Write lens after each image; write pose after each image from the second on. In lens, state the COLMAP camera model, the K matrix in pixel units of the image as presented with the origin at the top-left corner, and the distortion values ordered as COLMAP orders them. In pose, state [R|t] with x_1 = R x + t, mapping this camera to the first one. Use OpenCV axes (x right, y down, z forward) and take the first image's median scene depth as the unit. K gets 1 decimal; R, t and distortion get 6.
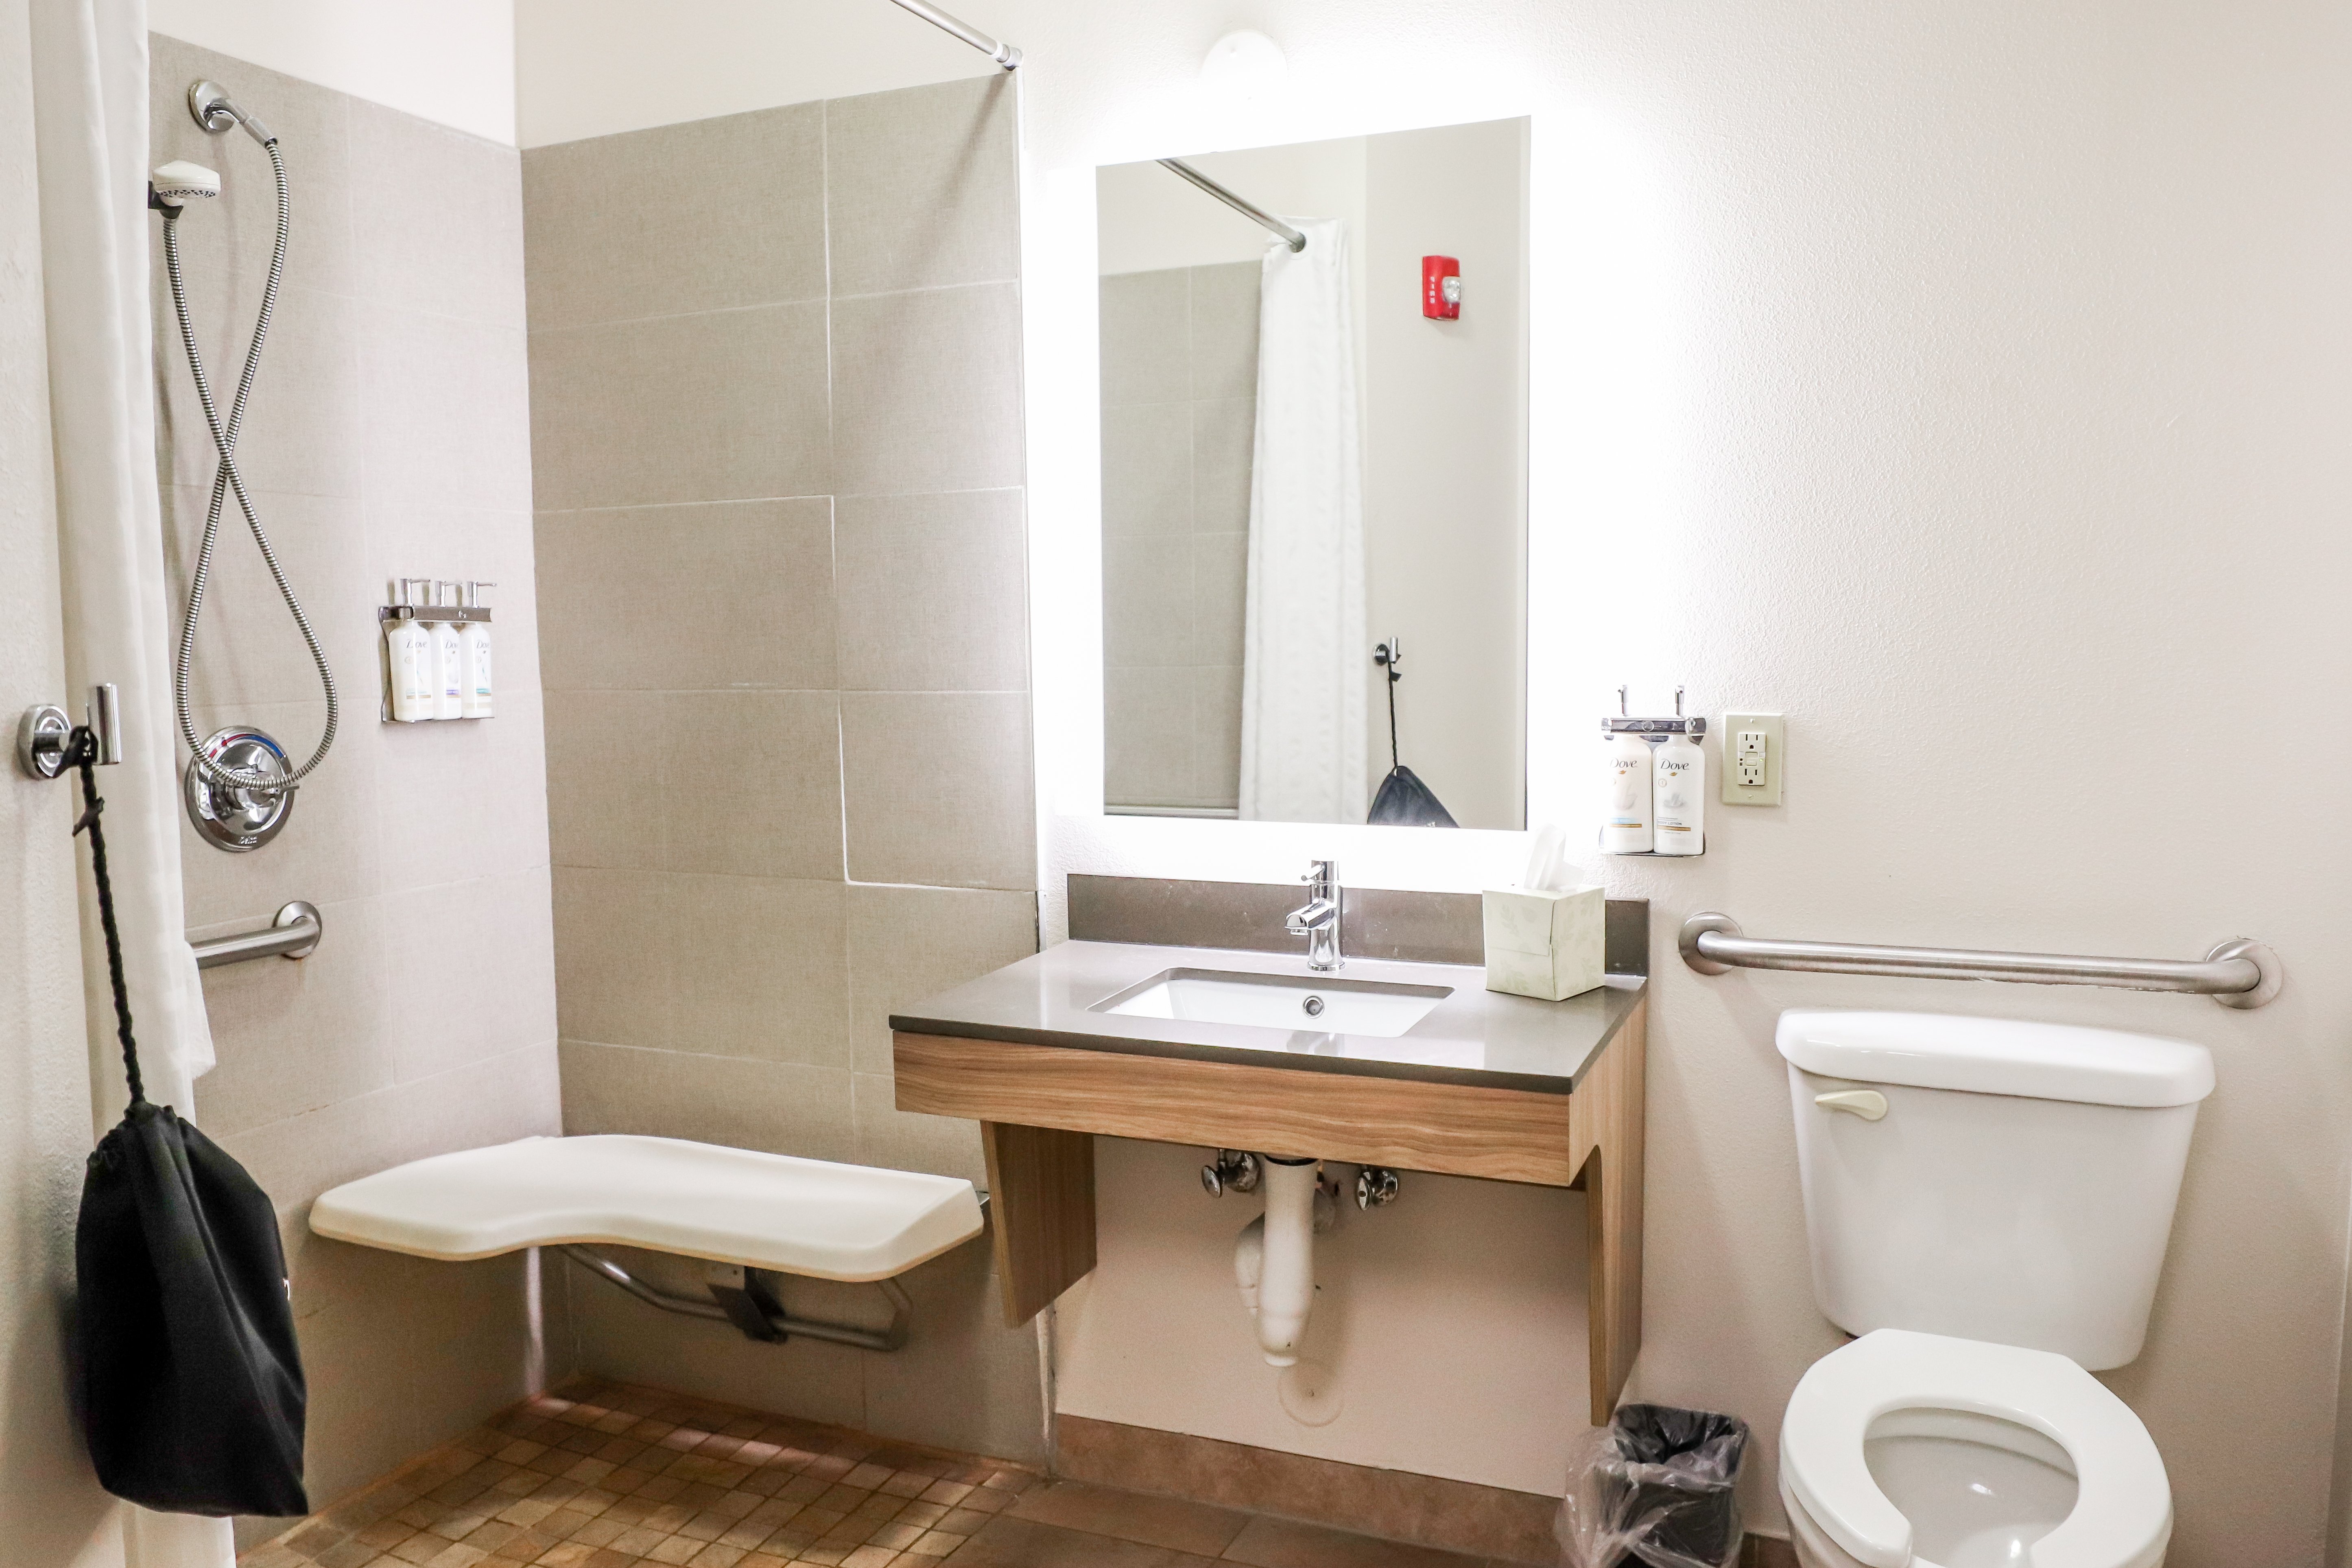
lens RADIAL K [[1761.3, 0, 1183.3], [0, 1761.3, 784.8], [0, 0, 1]] dist [-0.048979, 0.018493]
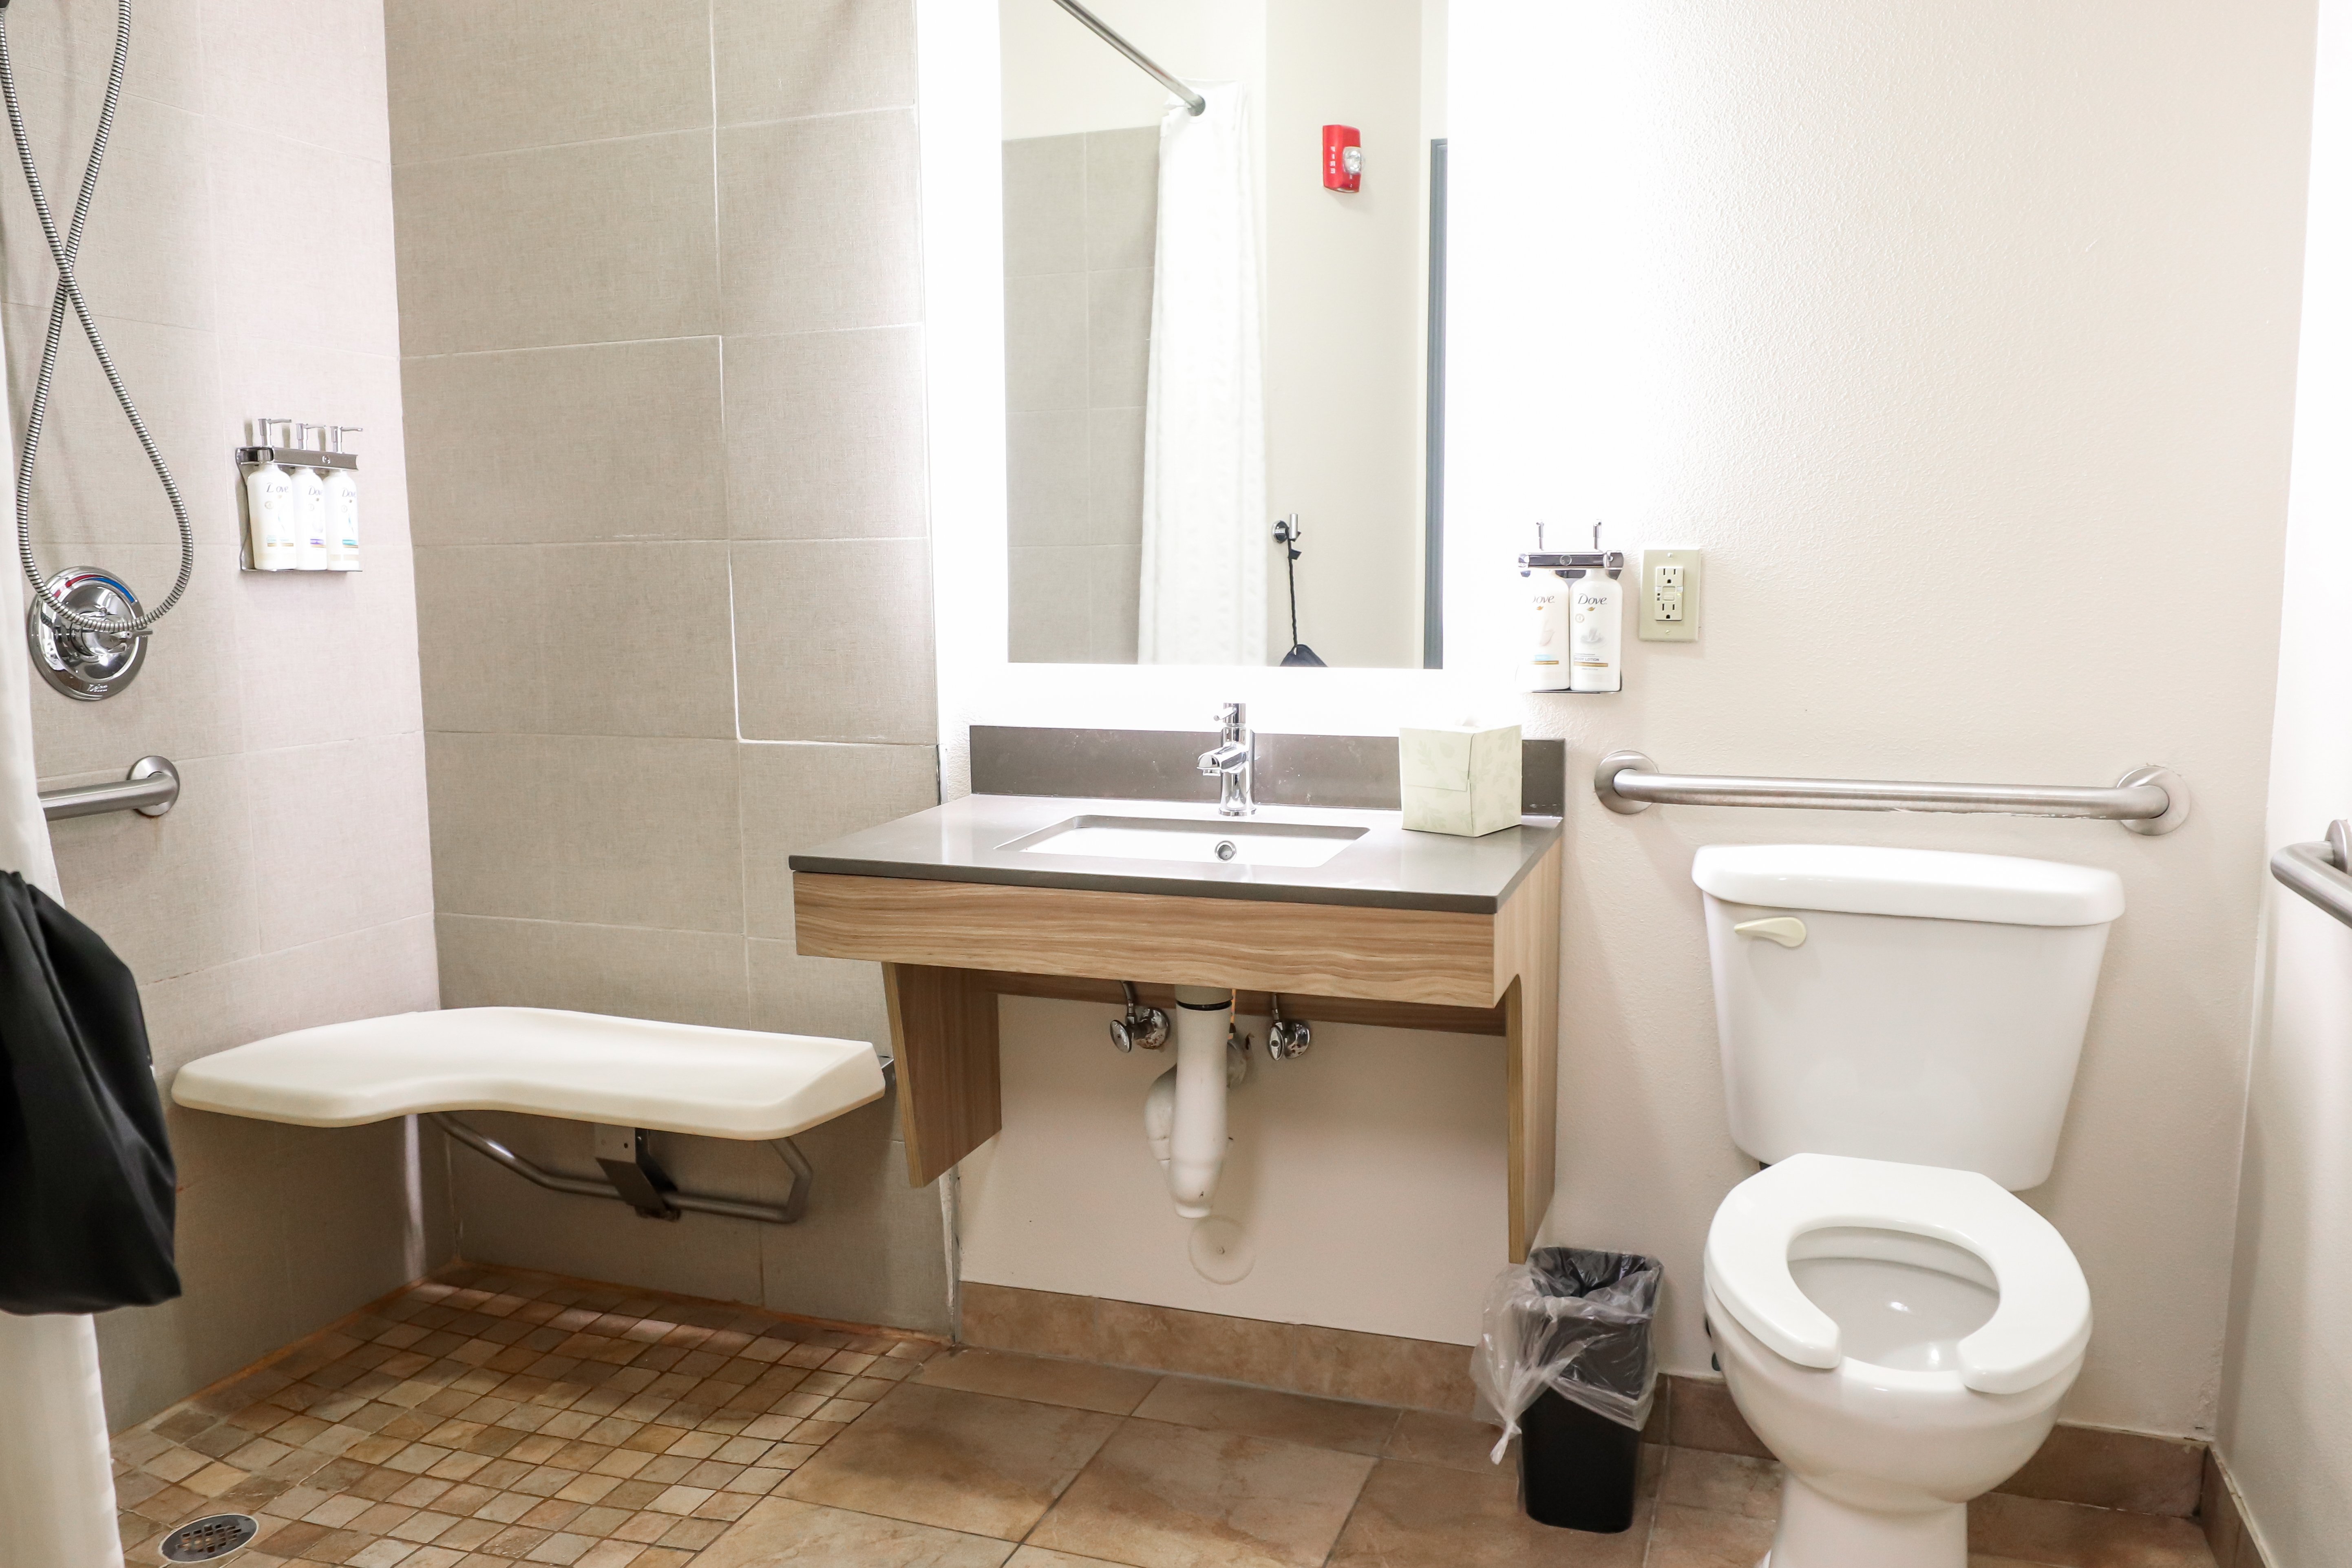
lens RADIAL K [[1763.5, 0, 1176.0], [0, 1763.5, 784.0], [0, 0, 1]] dist [-0.044306, 0.011611]
pose [[0.997965, -0.004273, 0.063624, -0.014562], [0.002080, 0.999402, 0.034507, 0.050228], [-0.063734, -0.034305, 0.997377, 0.022499]]
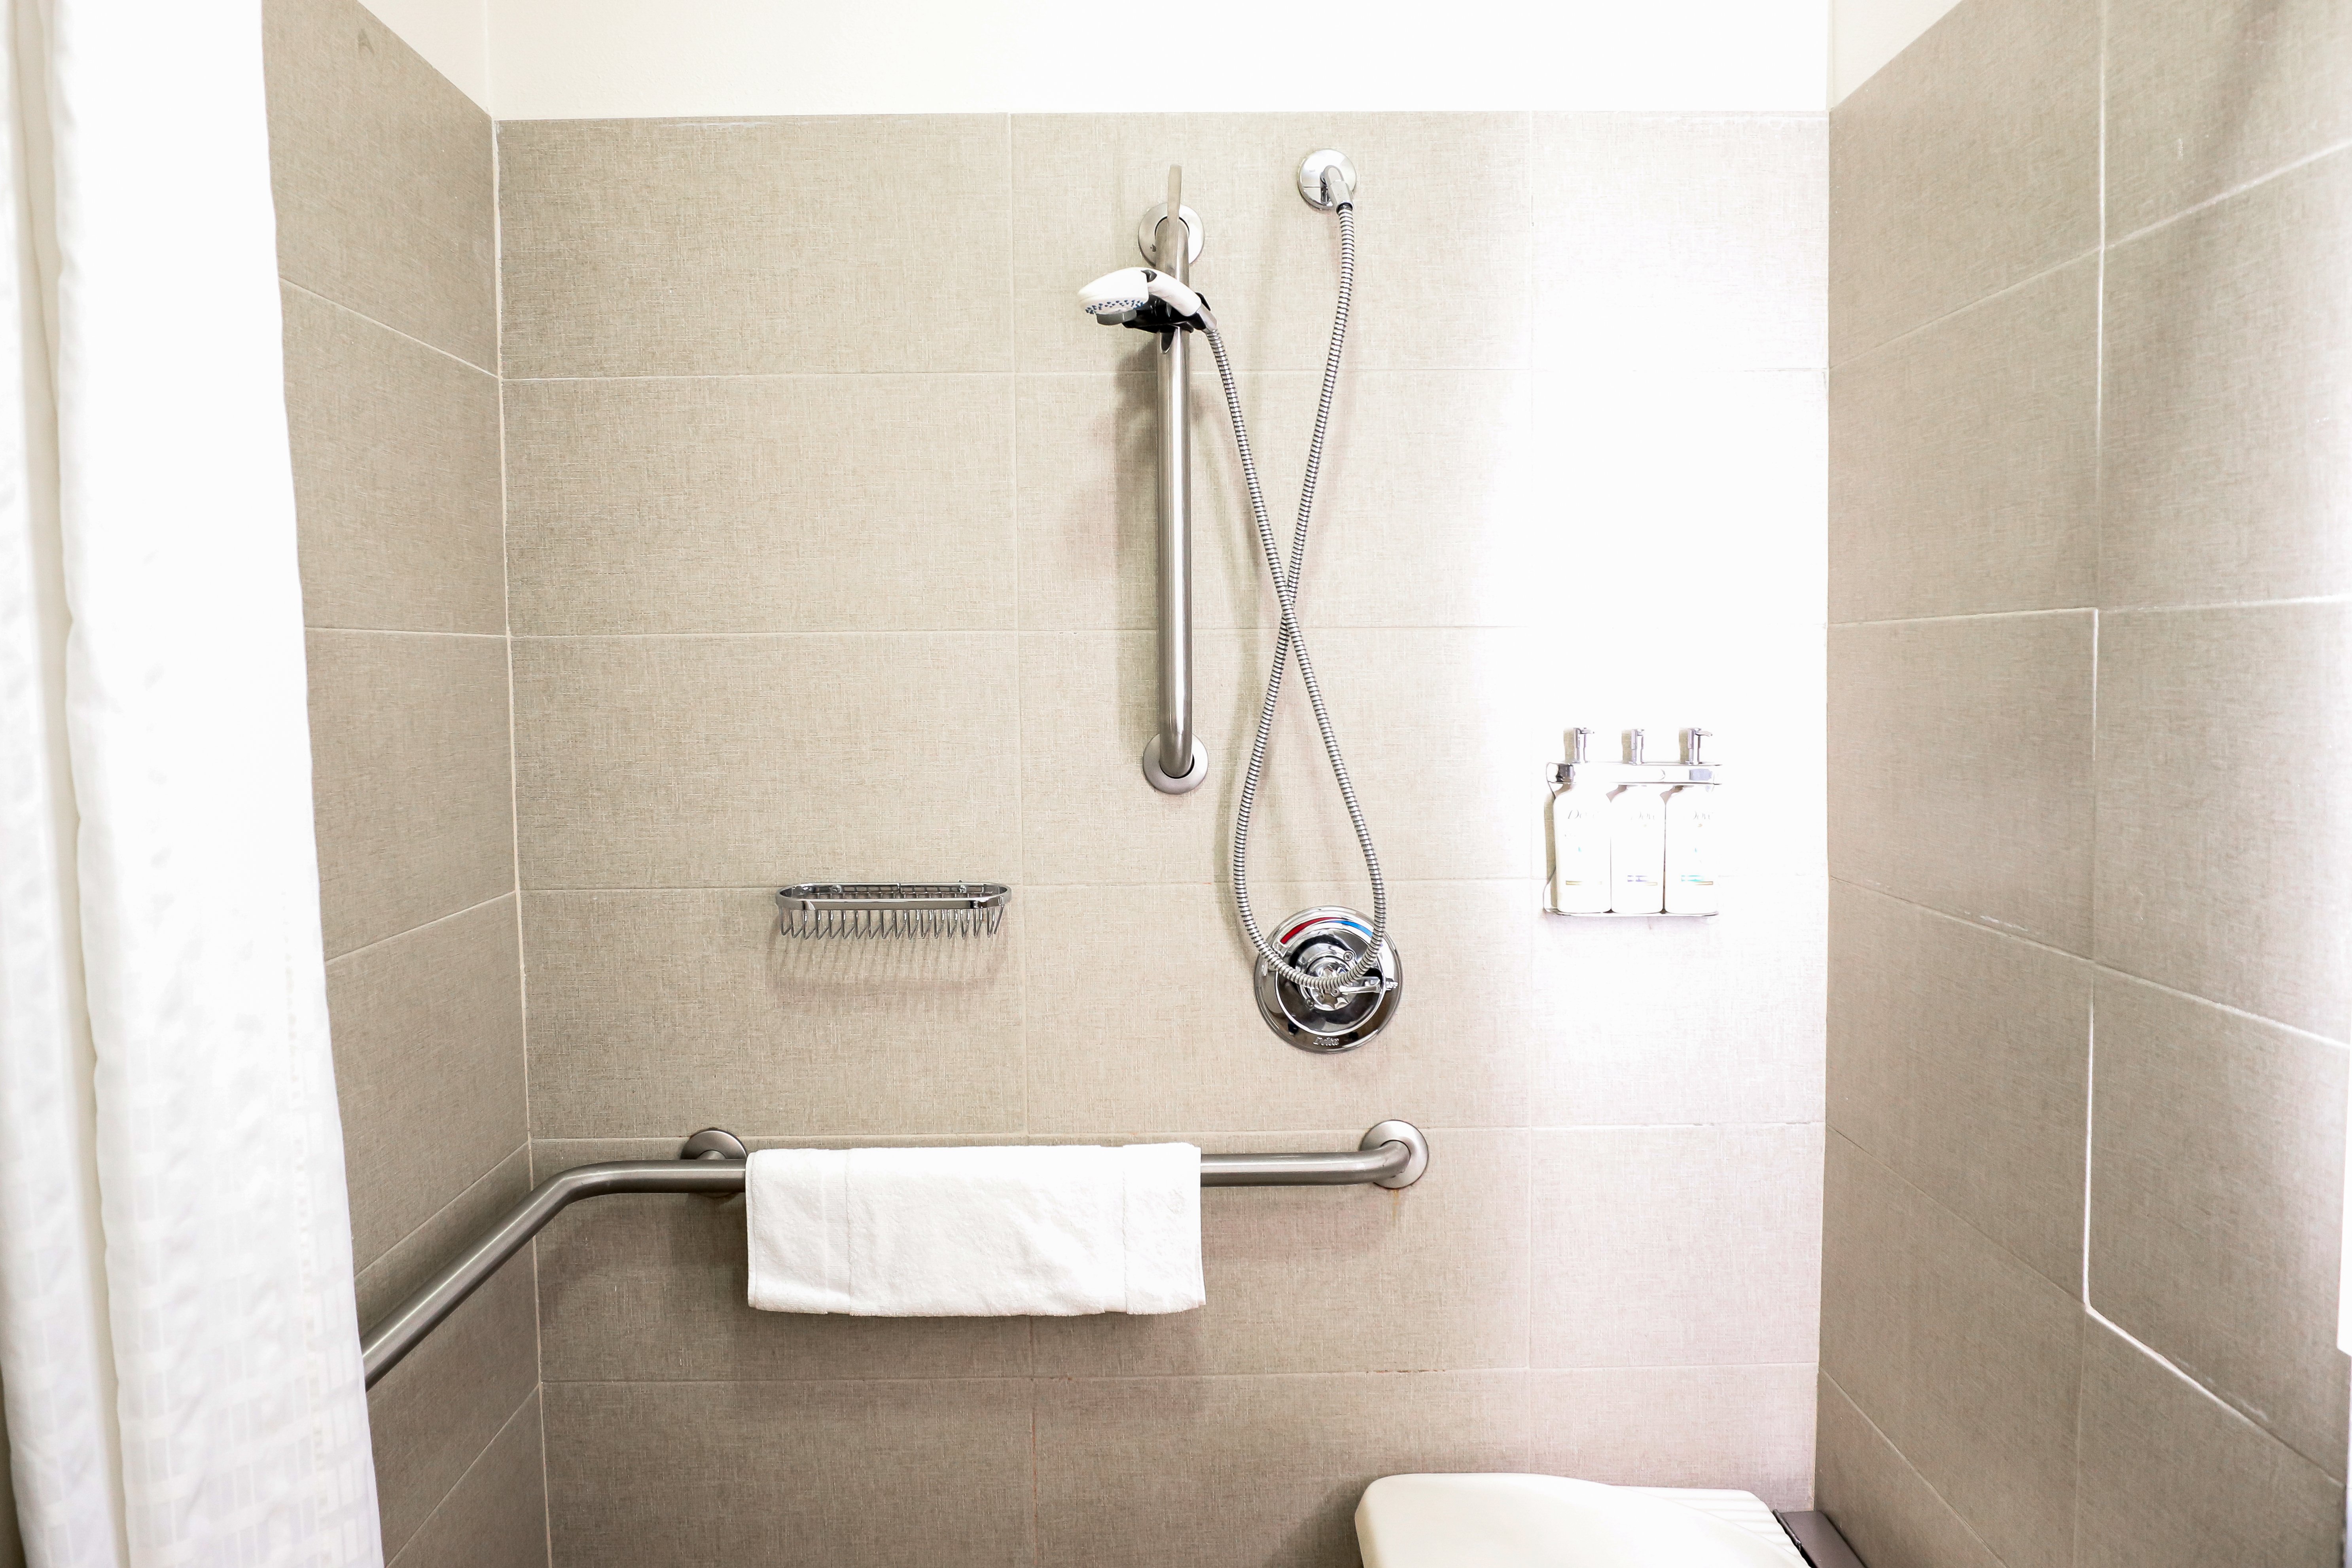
lens RADIAL K [[1747.1, 0, 1176.0], [0, 1747.1, 784.0], [0, 0, 1]] dist [-0.038895, 0.000547]
pose [[0.401397, 0.071435, -0.913114, 0.189732], [-0.077064, 0.996053, 0.044047, -0.119096], [0.912657, 0.052688, 0.405317, 0.556811]]
